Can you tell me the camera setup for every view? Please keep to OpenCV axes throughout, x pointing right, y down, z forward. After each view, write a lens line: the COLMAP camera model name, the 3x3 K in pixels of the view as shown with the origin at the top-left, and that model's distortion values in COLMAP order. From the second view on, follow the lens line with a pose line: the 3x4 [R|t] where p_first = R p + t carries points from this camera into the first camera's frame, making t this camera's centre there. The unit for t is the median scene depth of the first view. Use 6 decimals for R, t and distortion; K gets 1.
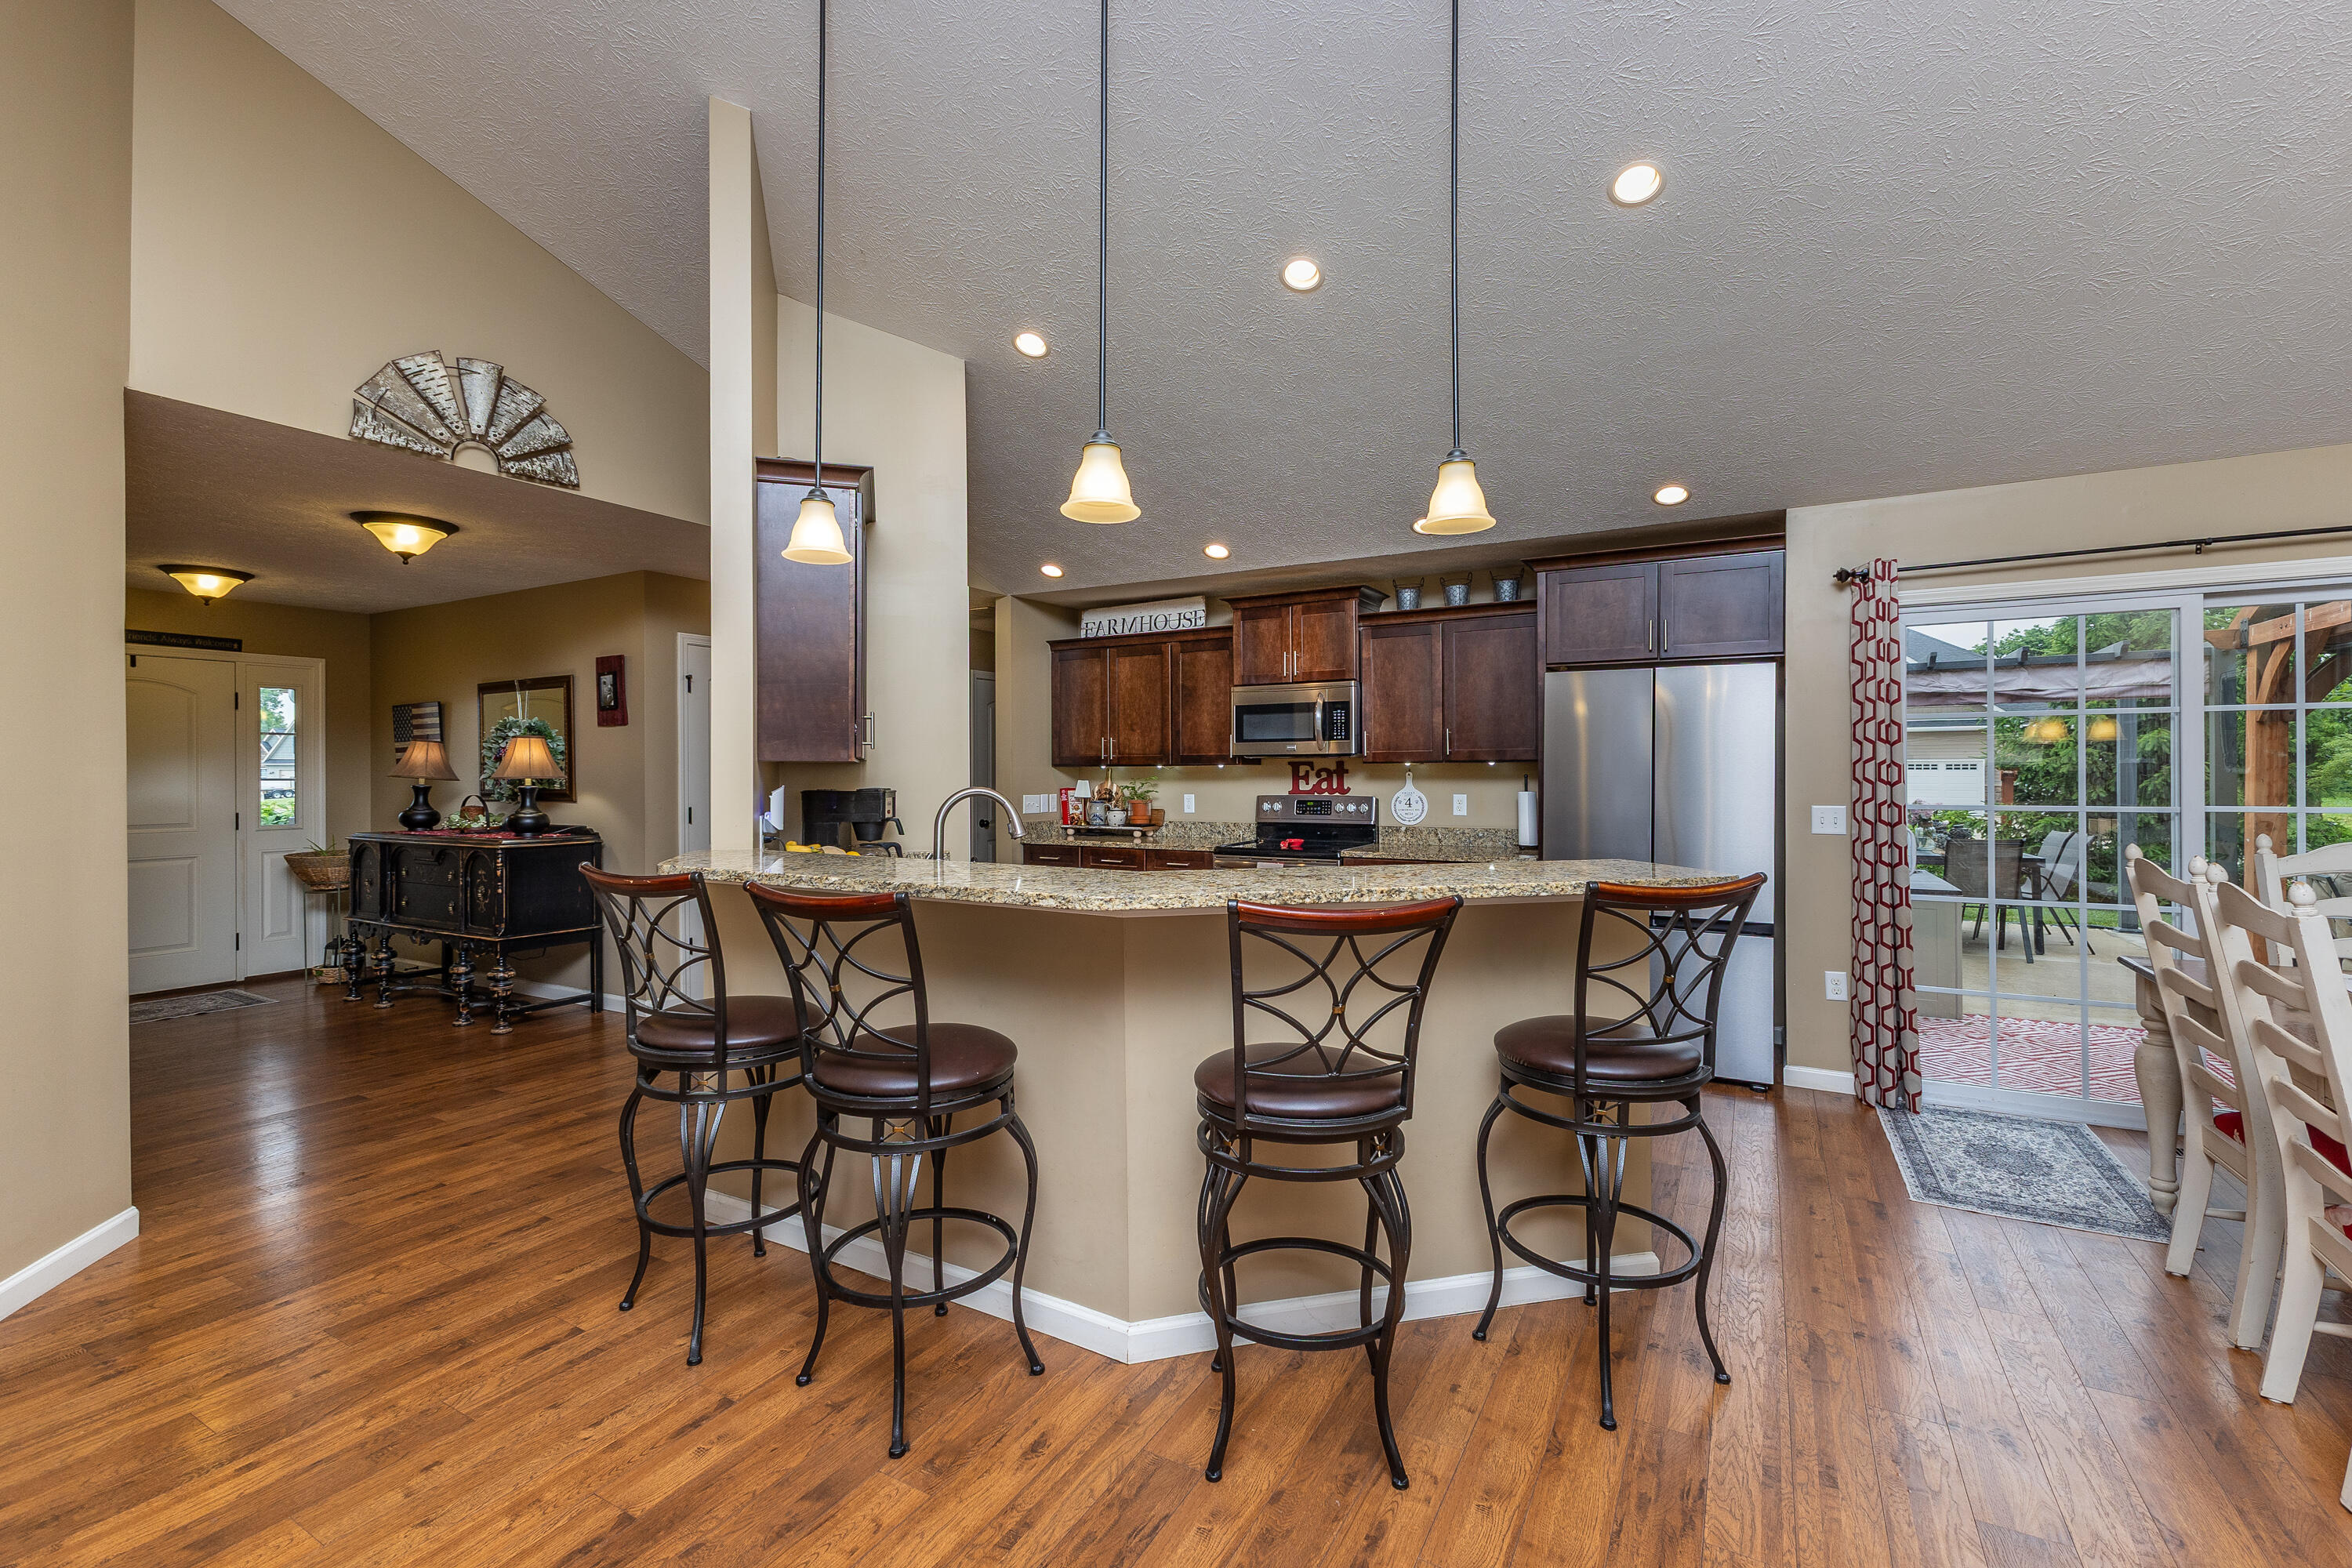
lens RADIAL K [[1017.1, 0, 1176.6], [0, 1017.1, 771.0], [0, 0, 1]] dist [0.009853, -0.001316]
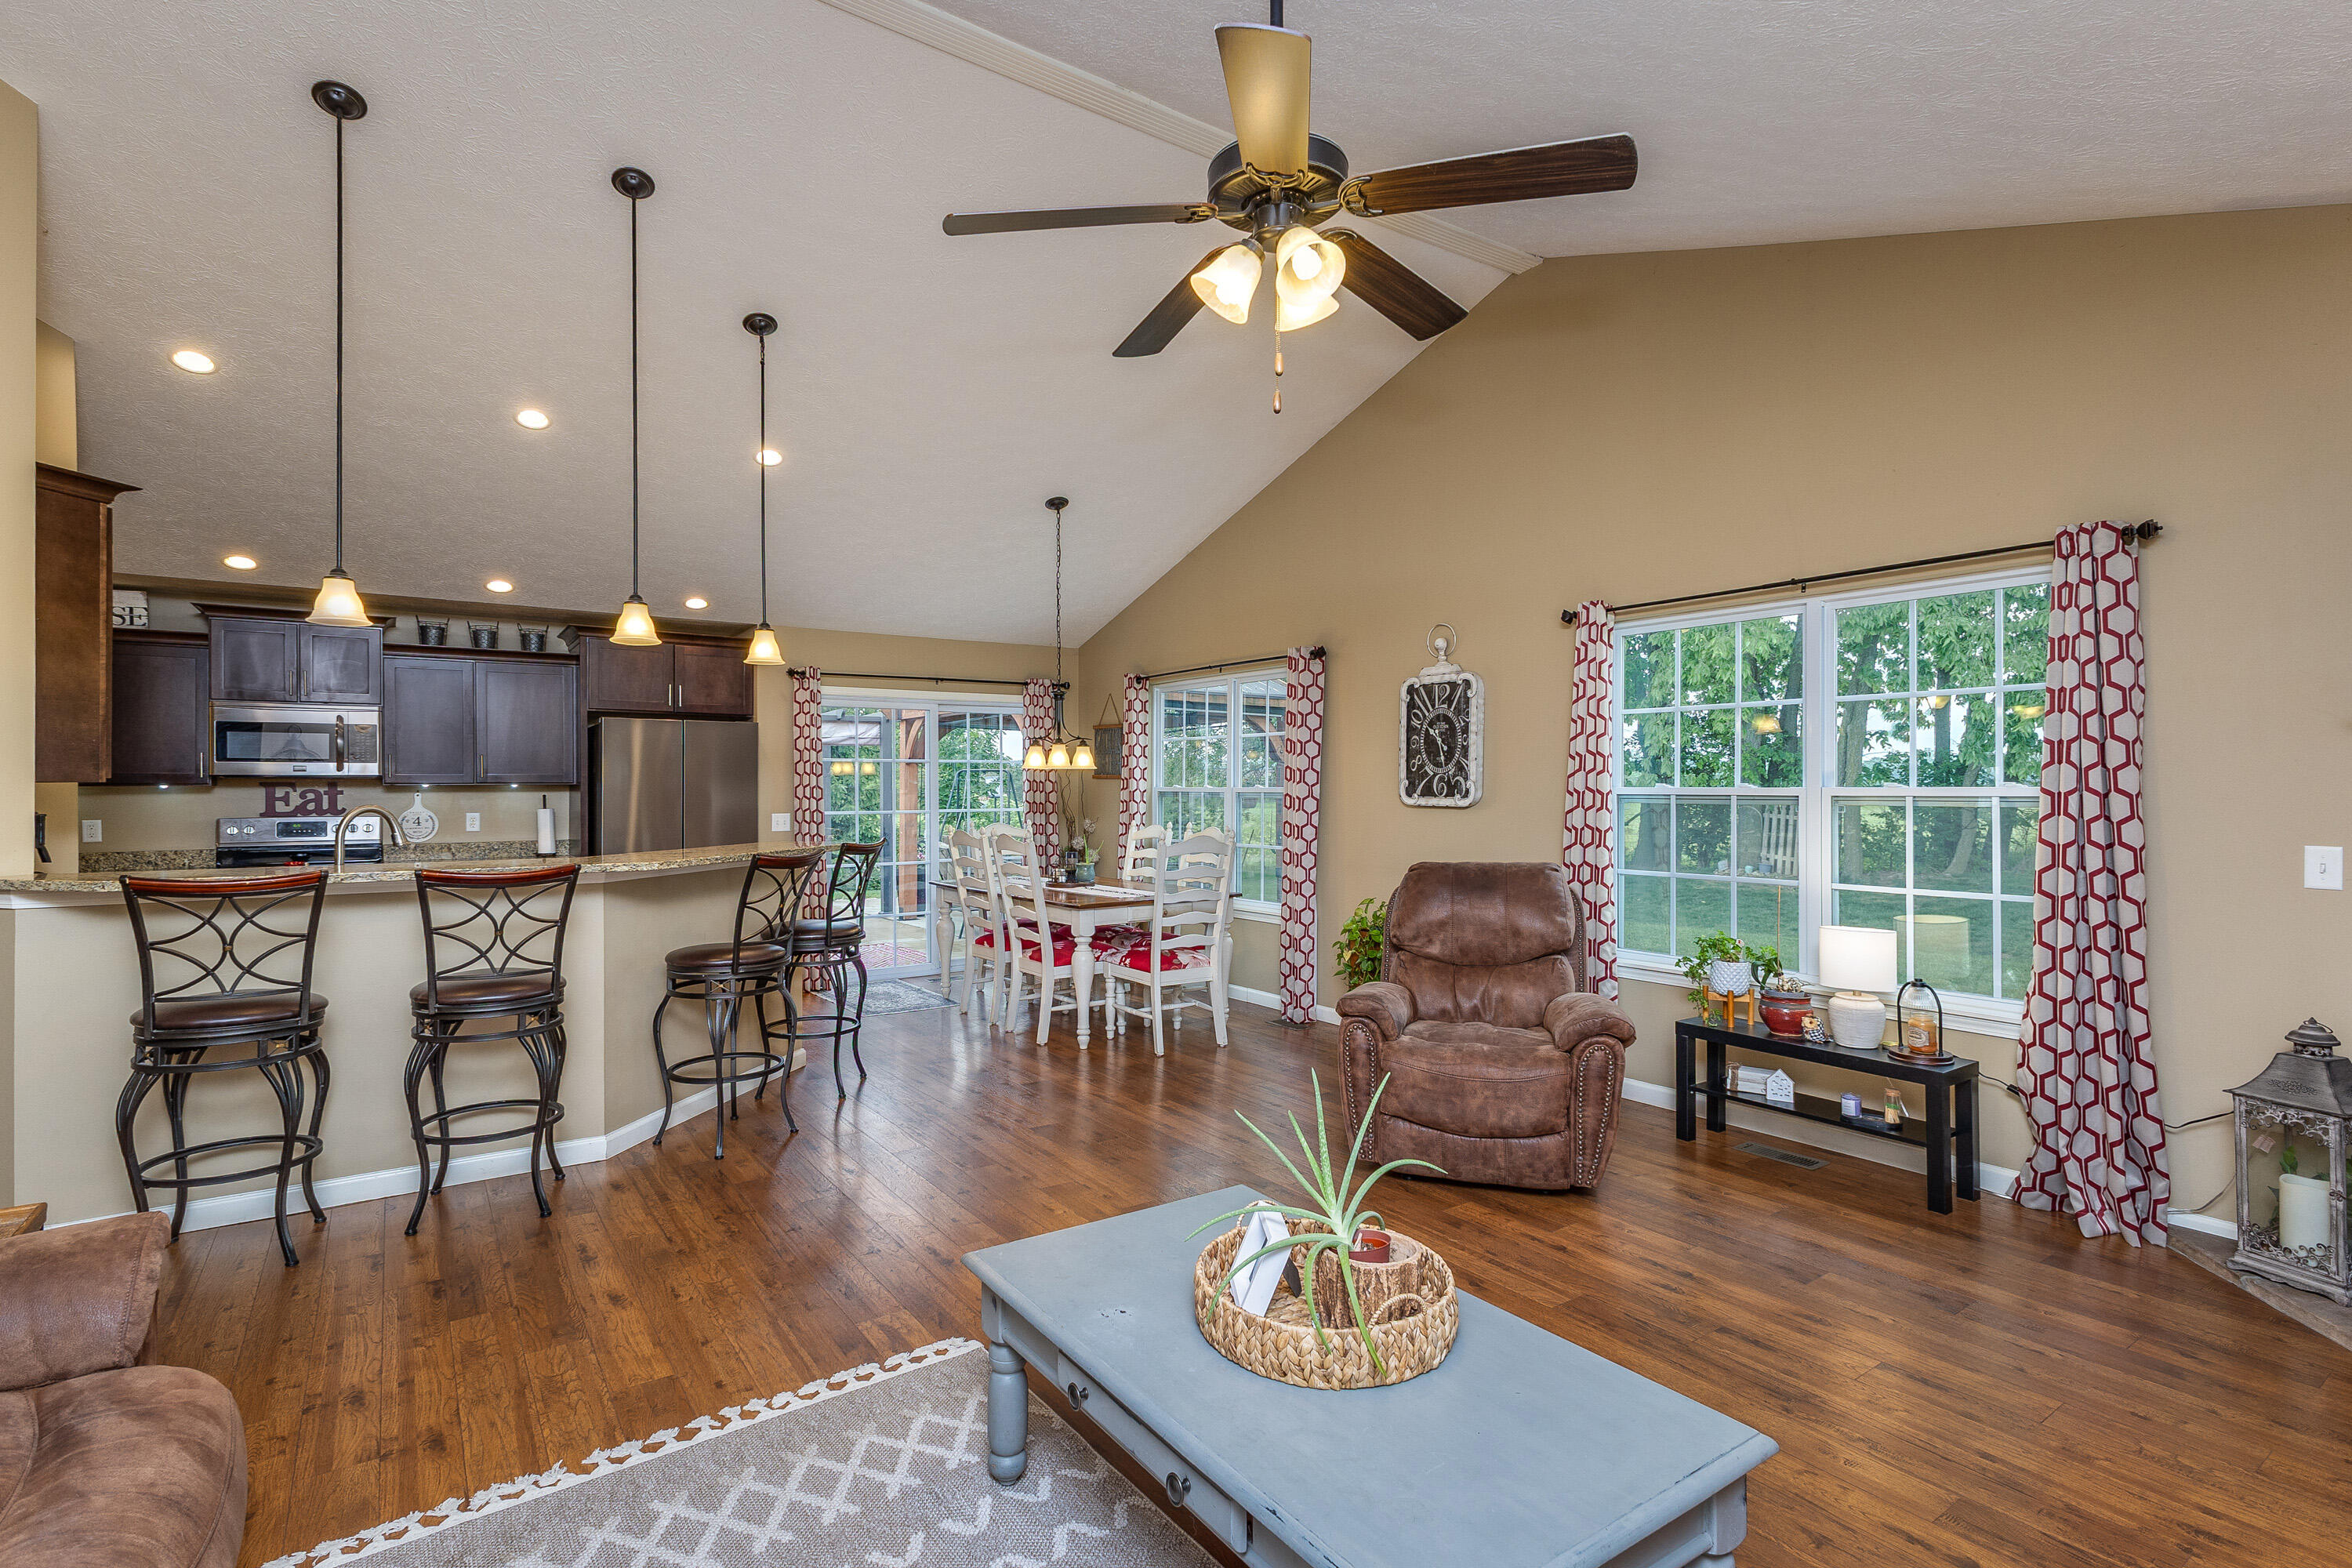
lens RADIAL K [[1109.8, 0, 1176.0], [0, 1109.8, 784.0], [0, 0, 1]] dist [-0.003048, -0.000414]
pose [[0.422976, 0.006690, 0.906116, -0.615012], [-0.000225, 0.999973, -0.007278, -0.000137], [-0.906141, 0.002875, 0.422966, -0.273885]]
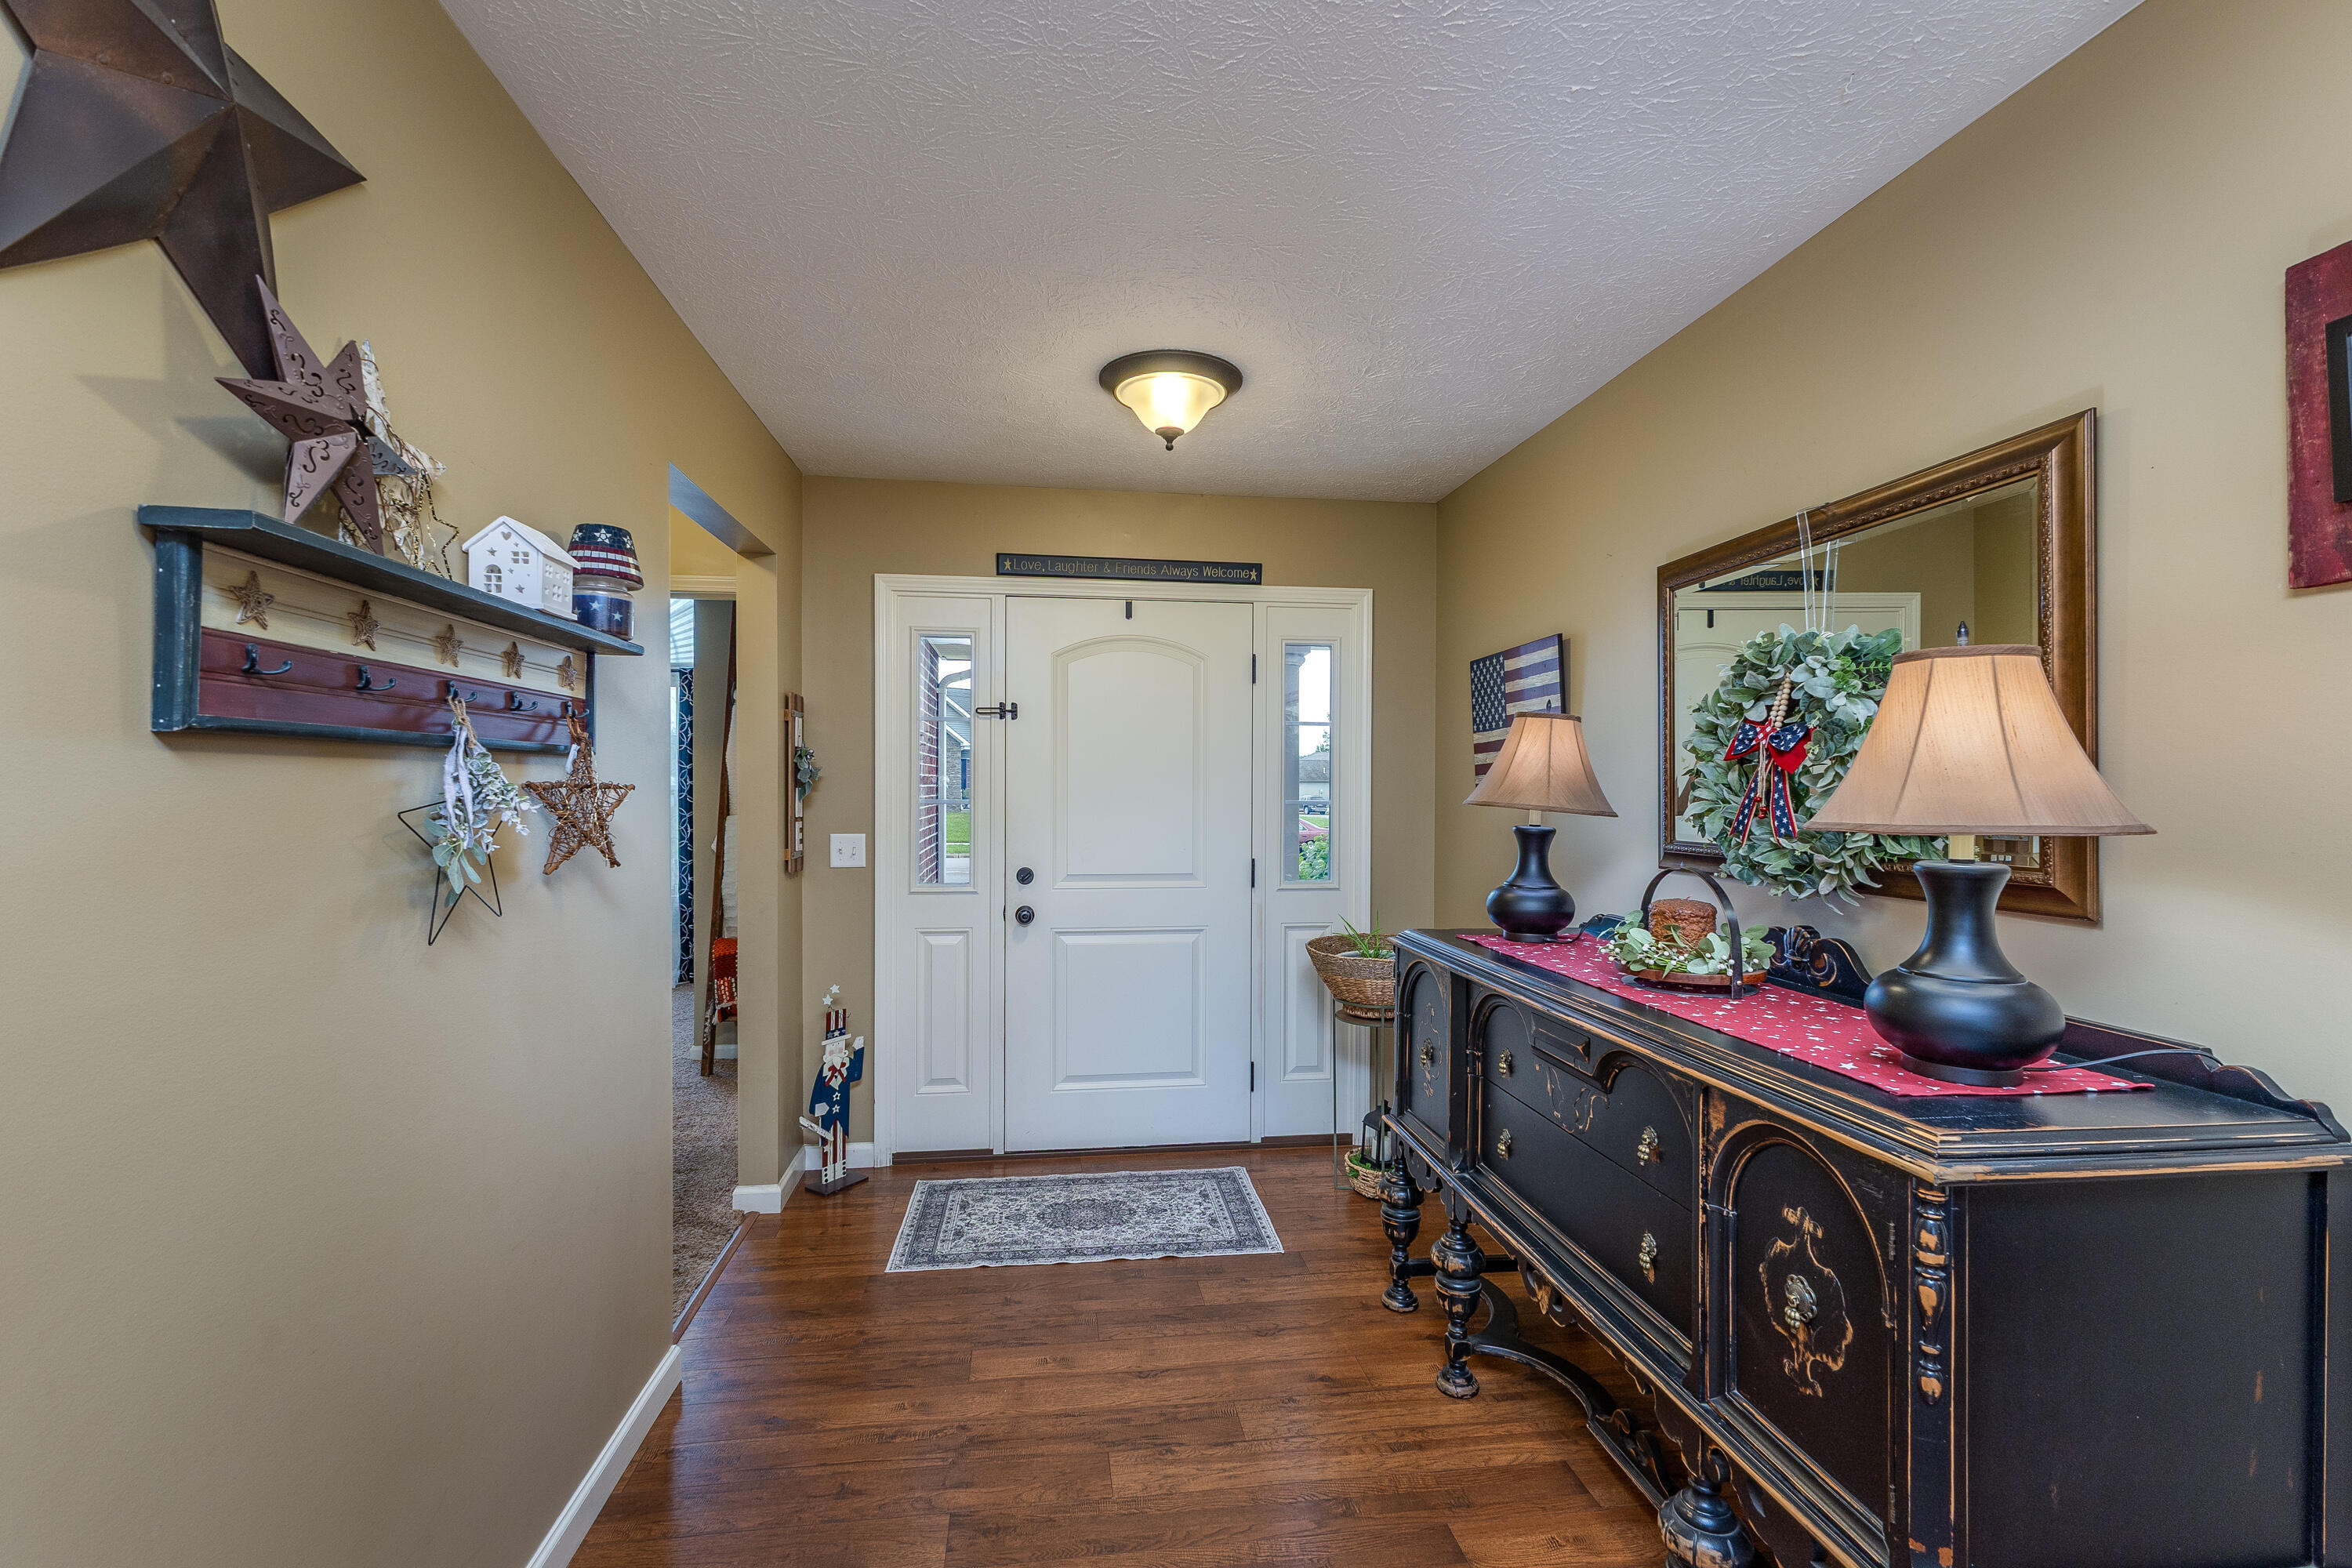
lens RADIAL K [[1010.1, 0, 1172.1], [0, 1010.1, 779.4], [0, 0, 1]] dist [0.002725, -0.000145]
pose [[0.601062, 0.003562, -0.799194, -0.666892], [-0.004958, 0.999987, 0.000728, -0.005710], [0.799187, 0.003525, 0.601072, 0.850489]]
